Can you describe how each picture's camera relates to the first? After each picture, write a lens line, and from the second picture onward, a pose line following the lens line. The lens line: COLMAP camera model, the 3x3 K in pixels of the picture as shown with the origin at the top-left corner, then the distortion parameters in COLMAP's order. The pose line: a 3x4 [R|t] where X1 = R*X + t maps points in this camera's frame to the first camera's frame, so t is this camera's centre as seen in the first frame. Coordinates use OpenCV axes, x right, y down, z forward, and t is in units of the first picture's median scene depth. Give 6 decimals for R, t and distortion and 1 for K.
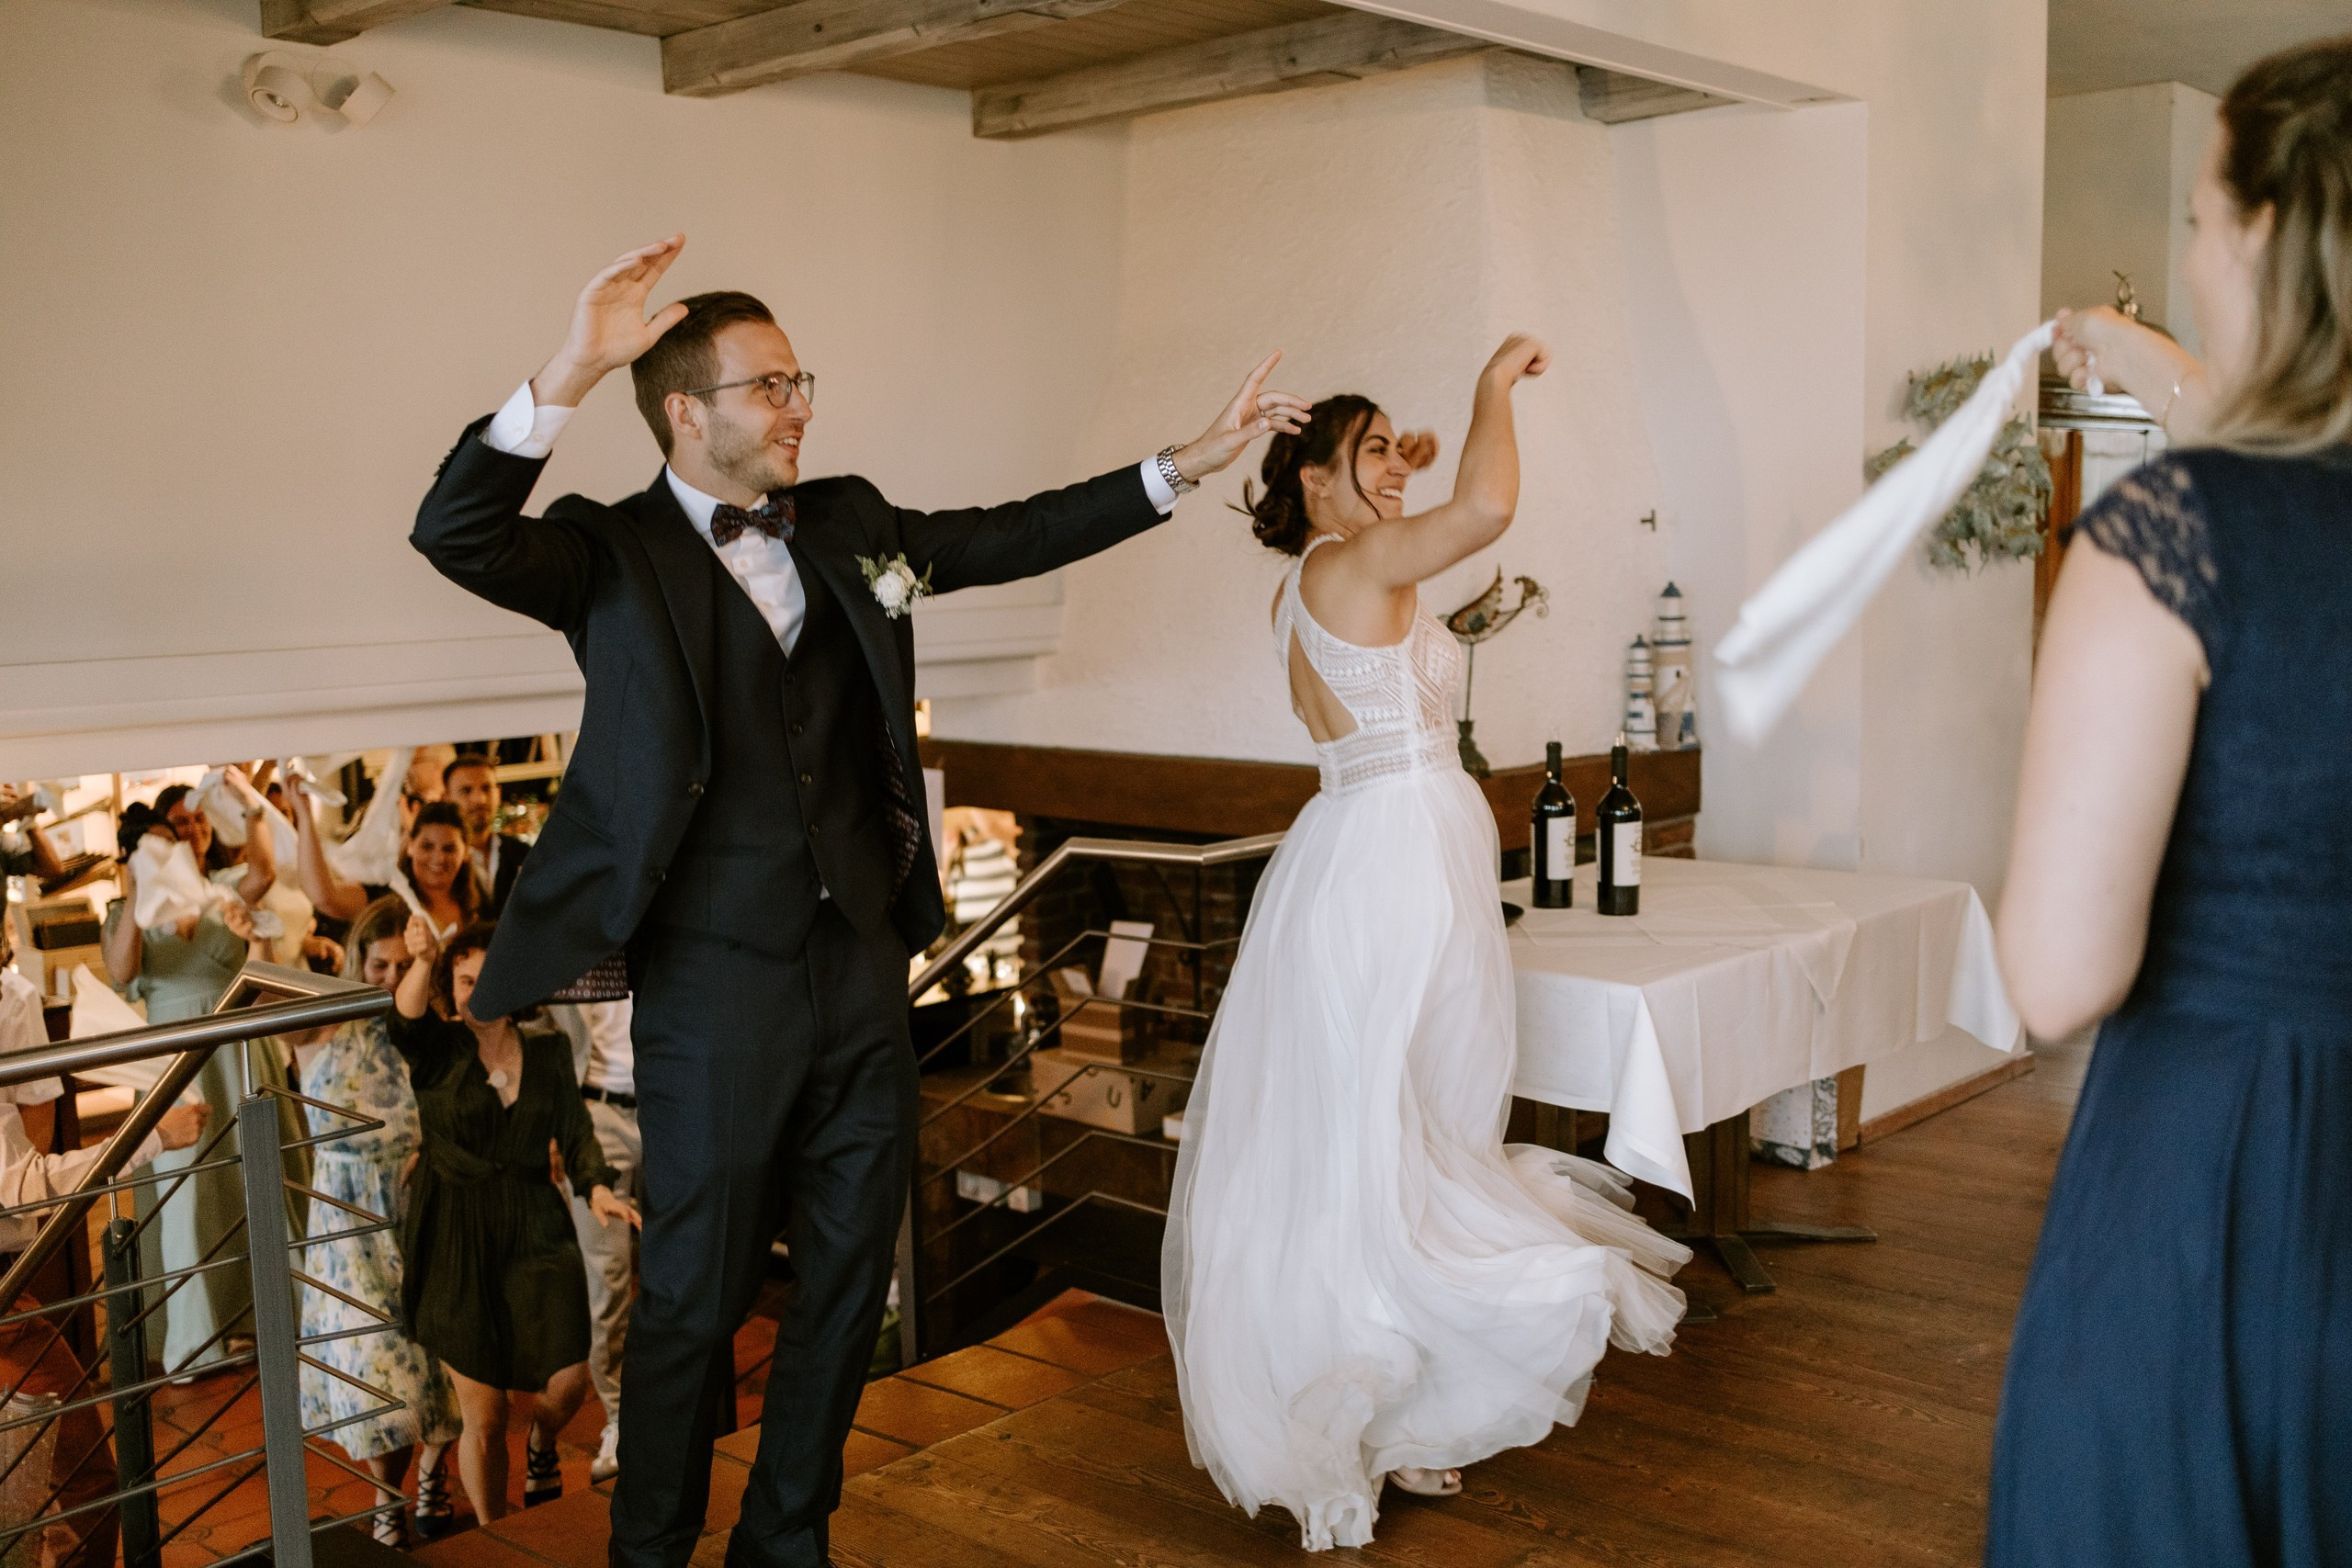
lens RADIAL K [[2341.6, 0, 1180.7], [0, 2341.6, 776.6], [0, 0, 1]] dist [0.032222, -0.021235]
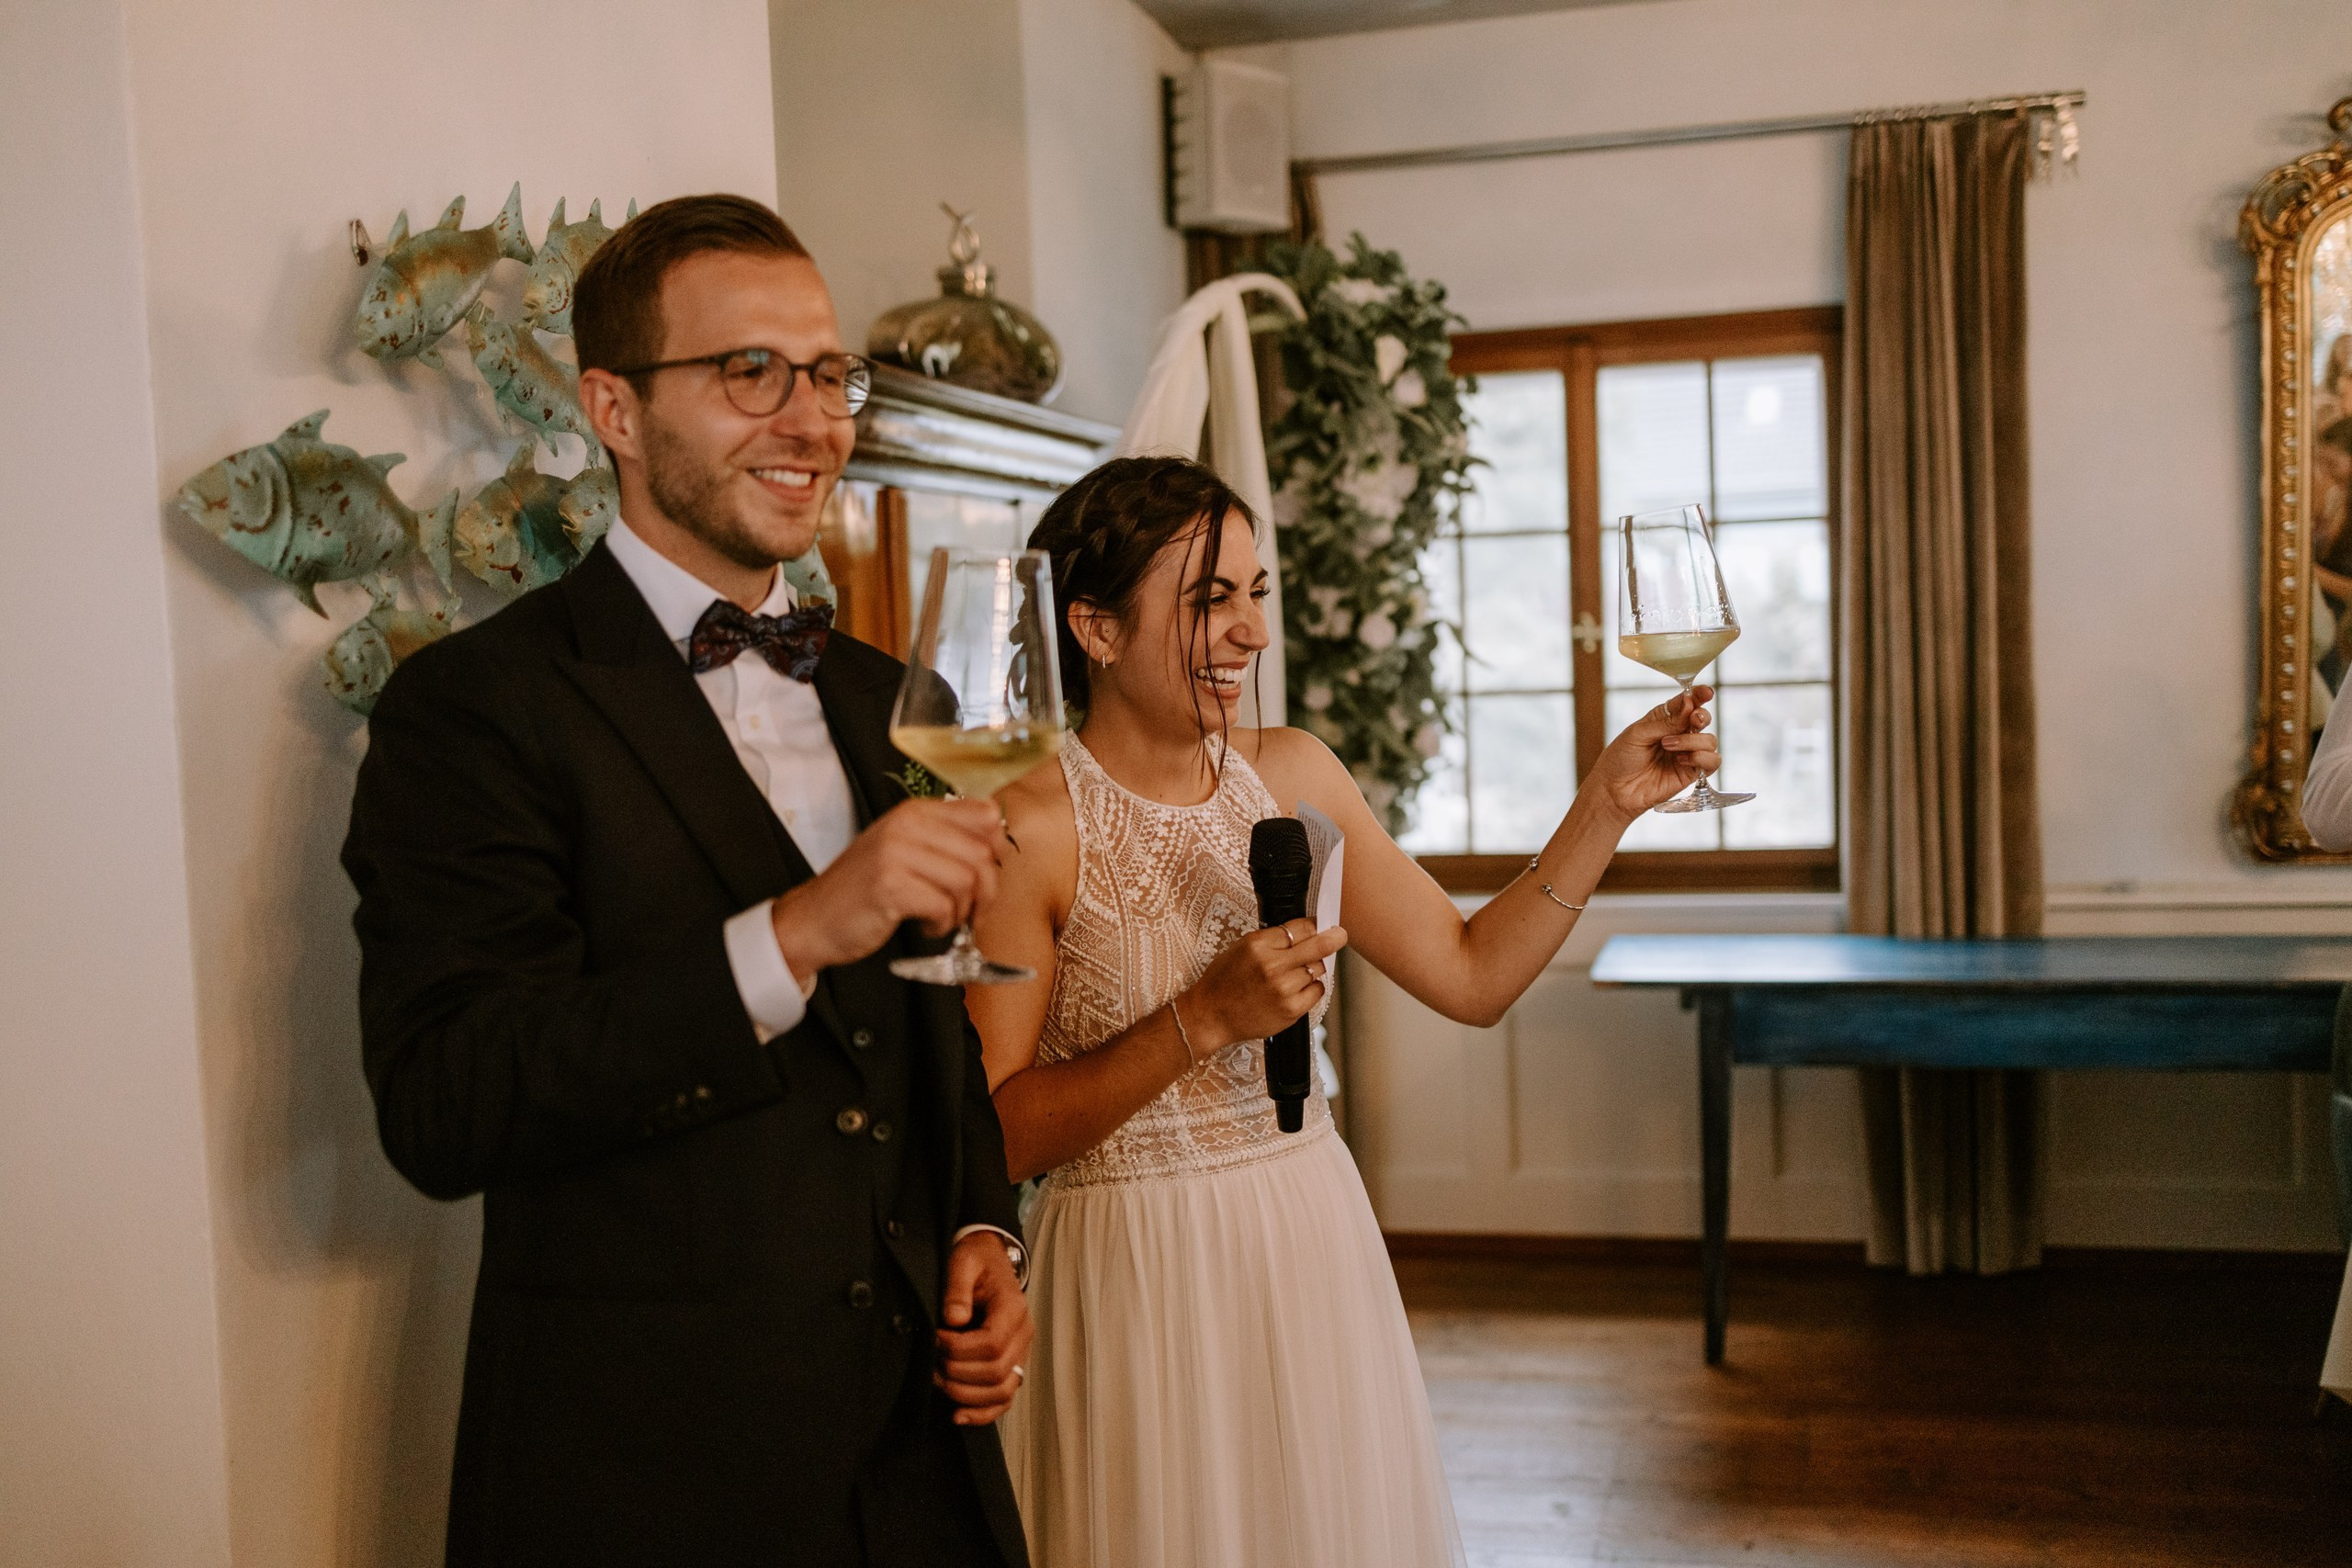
lens RADIAL K [[2356.7, 0, 1176.6], [0, 2356.7, 771.3], [0, 0, 1]] dist [0.009592, -0.001262]
pose [[0.892807, -0.043245, 0.448359, 0.257076], [0.069813, 0.996638, -0.042889, -0.076229], [-0.444997, 0.069593, 0.892824, 0.657866]]
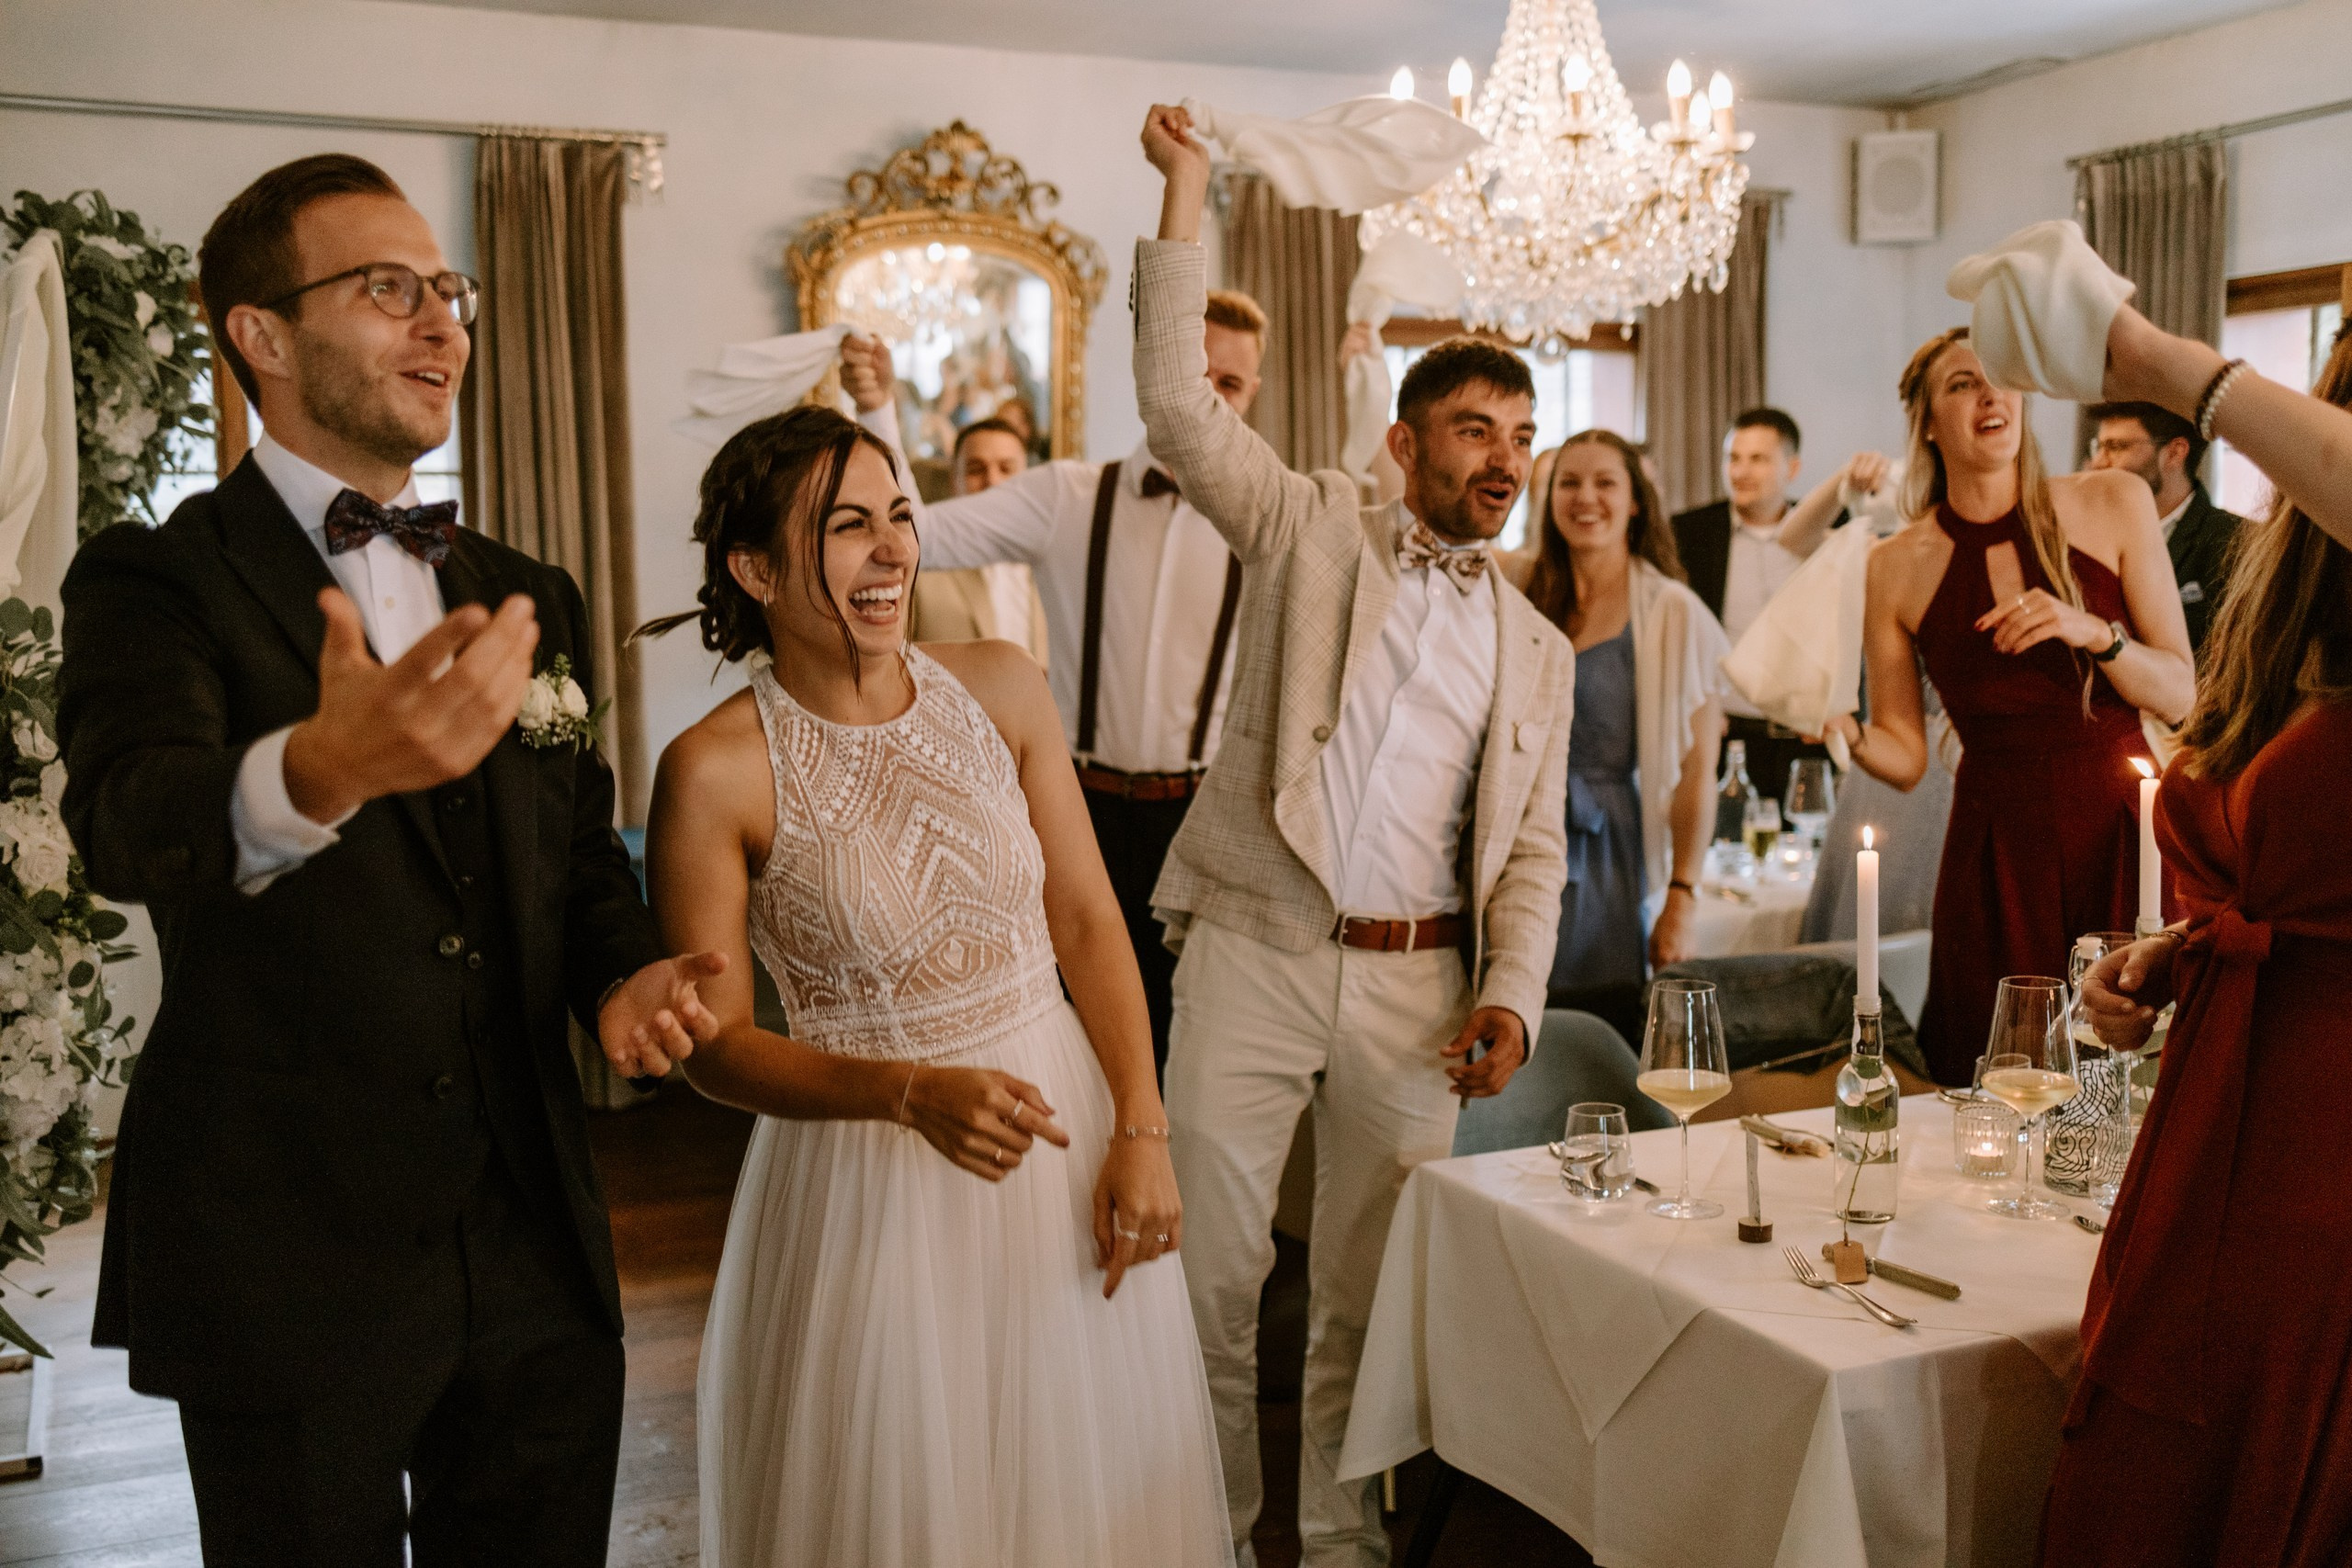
lens RADIAL K [[2341.6, 0, 1180.7], [0, 2341.6, 776.6], [0, 0, 1]] dist [0.032222, -0.021235]
pose [[0.420002, -0.080144, 0.903978, 0.065708], [0.103300, 0.993841, 0.040116, -0.069943], [-0.901625, 0.076532, 0.425694, 0.627666]]
